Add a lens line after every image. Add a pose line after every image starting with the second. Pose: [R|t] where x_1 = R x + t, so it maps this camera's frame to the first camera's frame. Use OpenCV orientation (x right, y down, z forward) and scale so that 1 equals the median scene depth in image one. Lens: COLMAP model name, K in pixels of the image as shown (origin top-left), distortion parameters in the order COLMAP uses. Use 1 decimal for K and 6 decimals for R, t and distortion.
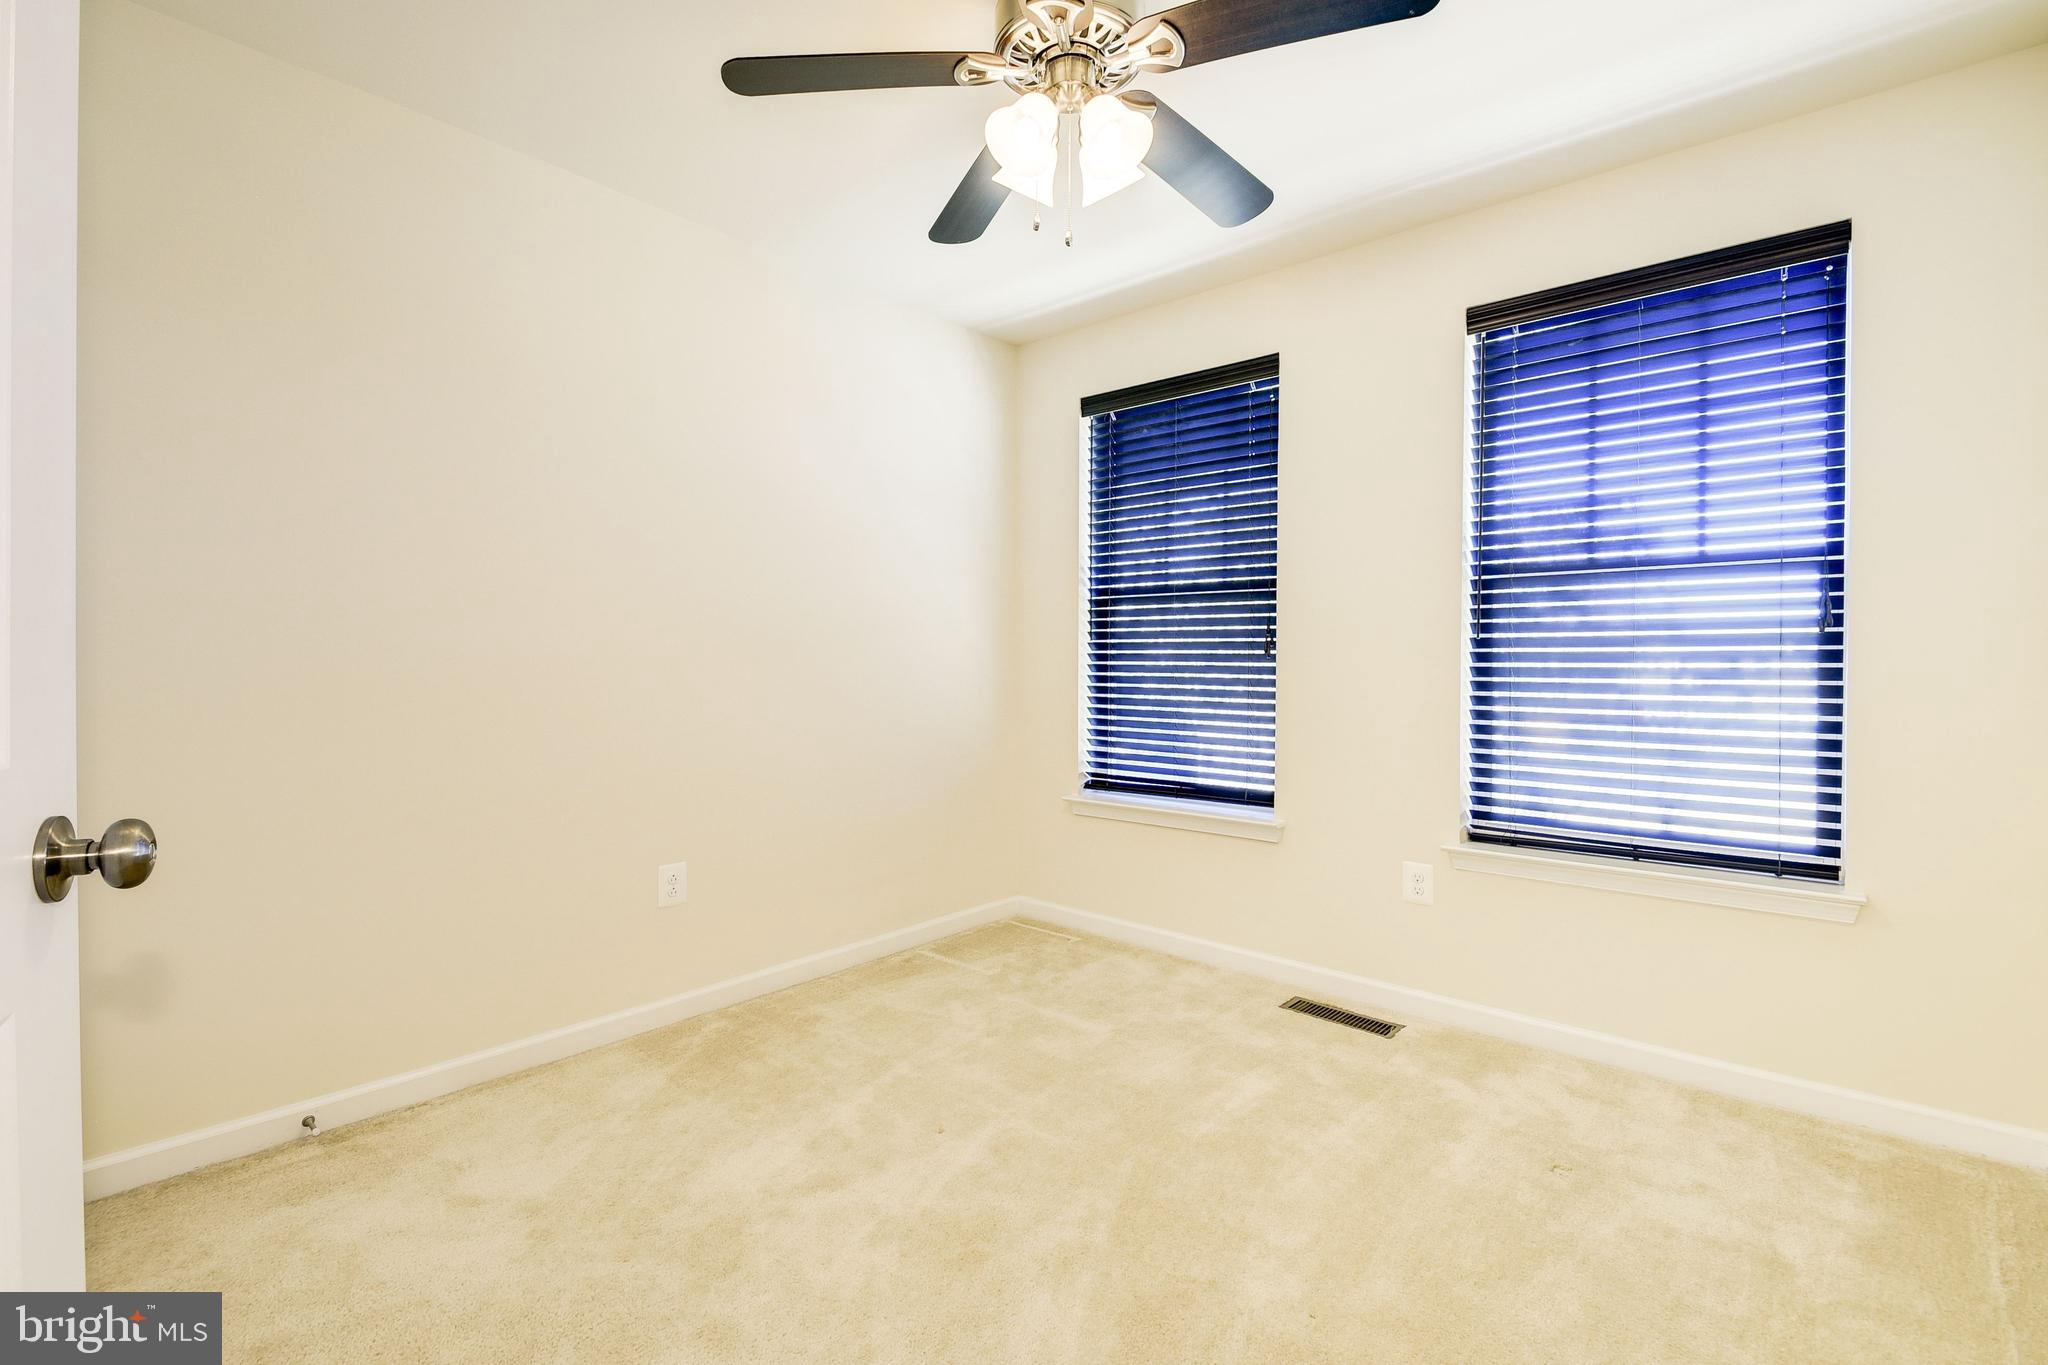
lens RADIAL K [[915.2, 0, 999.3], [0, 915.2, 672.5], [0, 0, 1]] dist [0.028679, -0.014699]
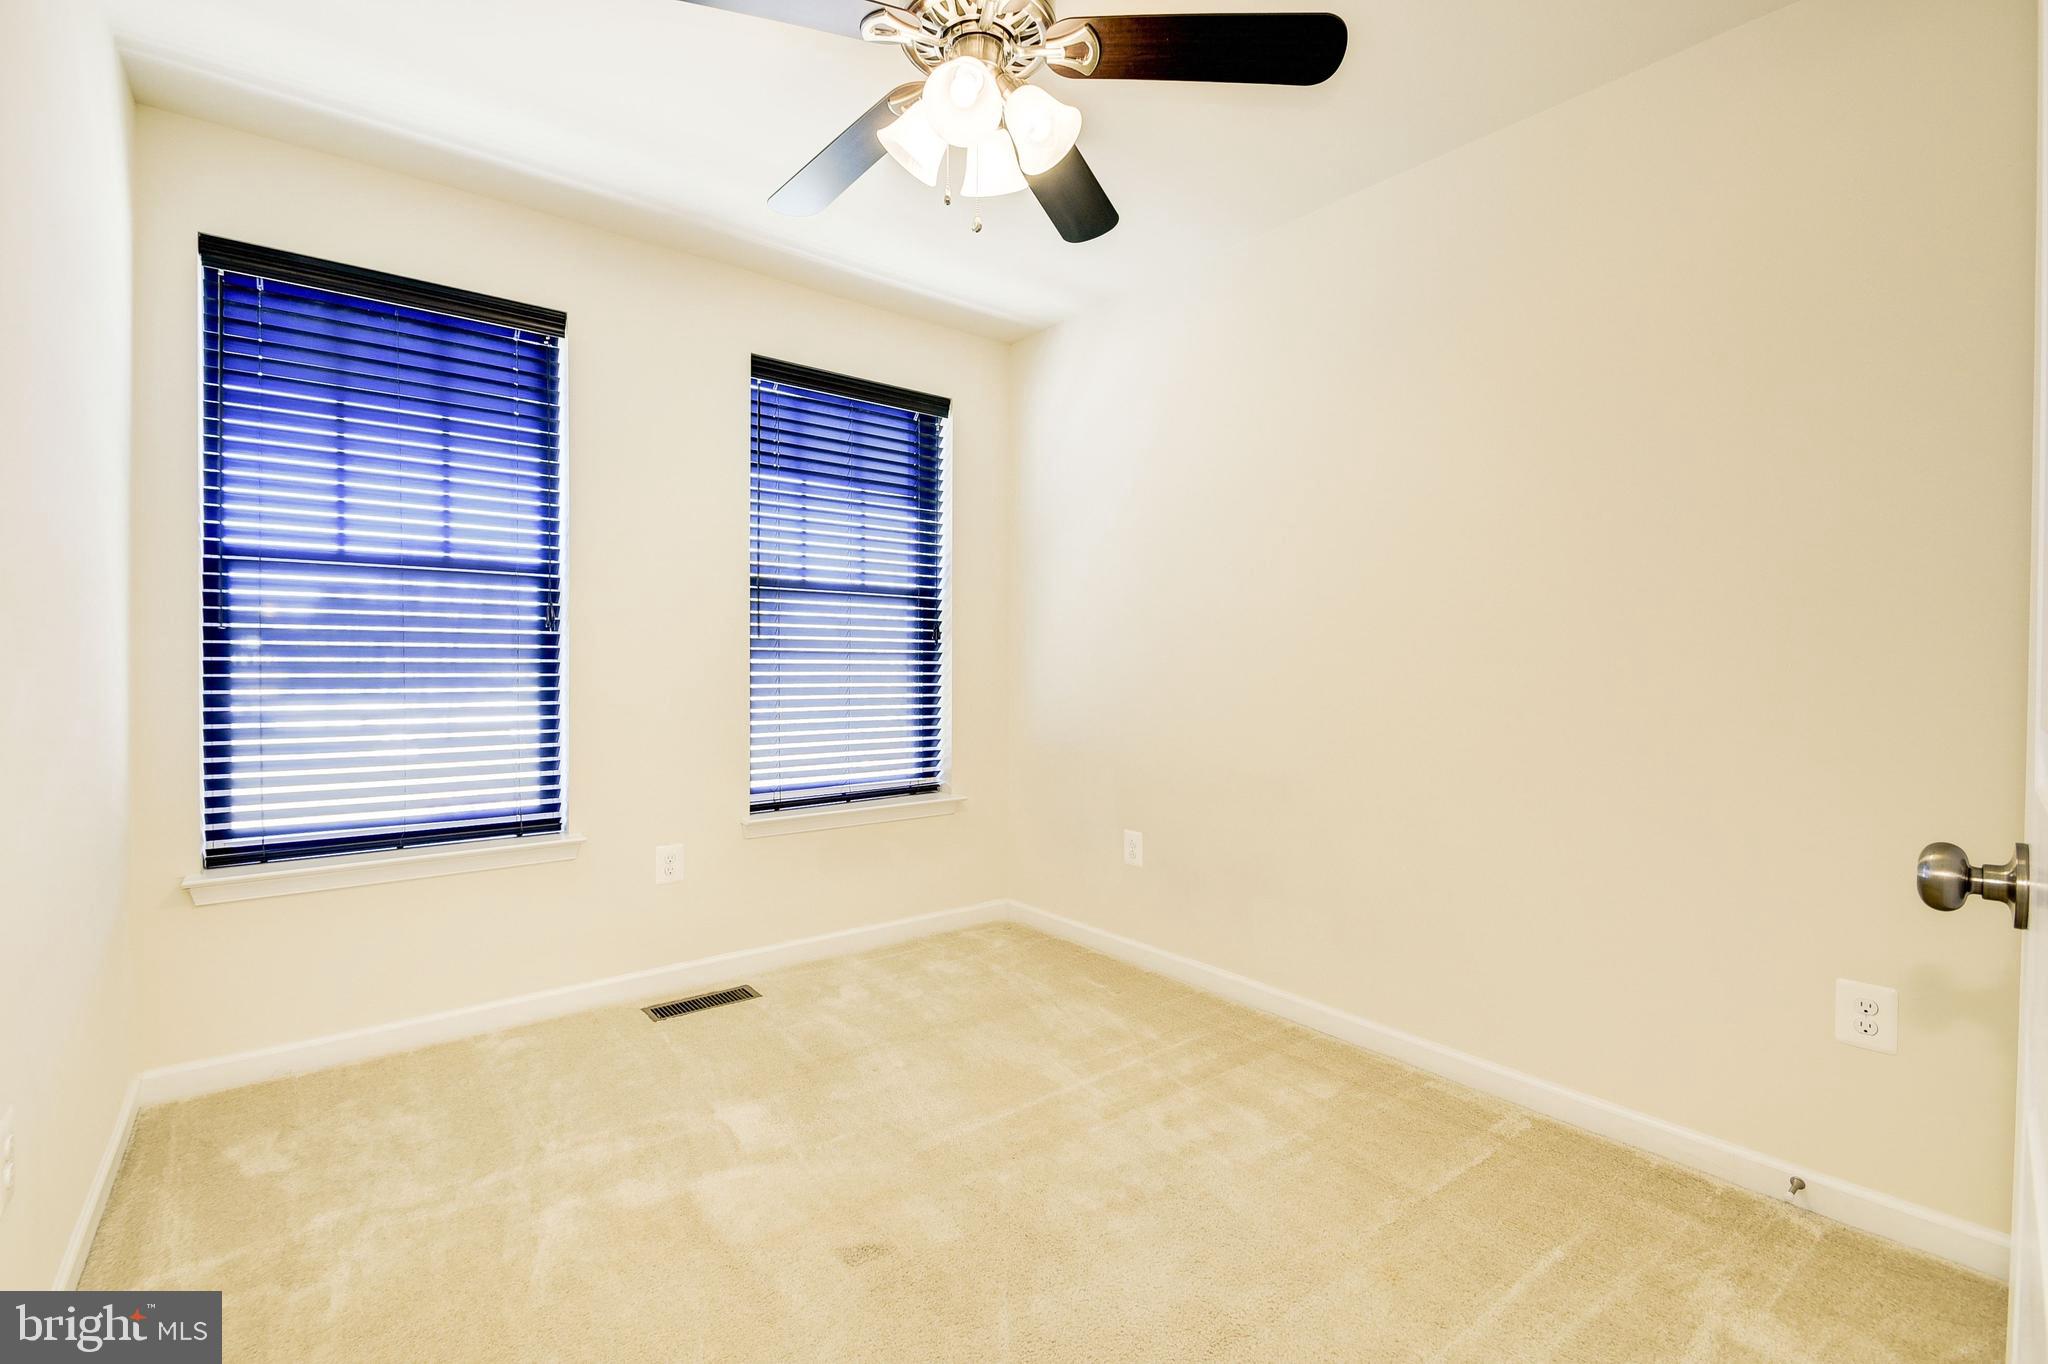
lens RADIAL K [[906.0, 0, 1002.5], [0, 906.0, 671.2], [0, 0, 1]] dist [0.002990, -0.013740]
pose [[0.147615, -0.012624, 0.988964, -0.235127], [0.007489, 0.999904, 0.011645, -0.003157], [-0.989016, 0.005687, 0.147696, 0.208660]]
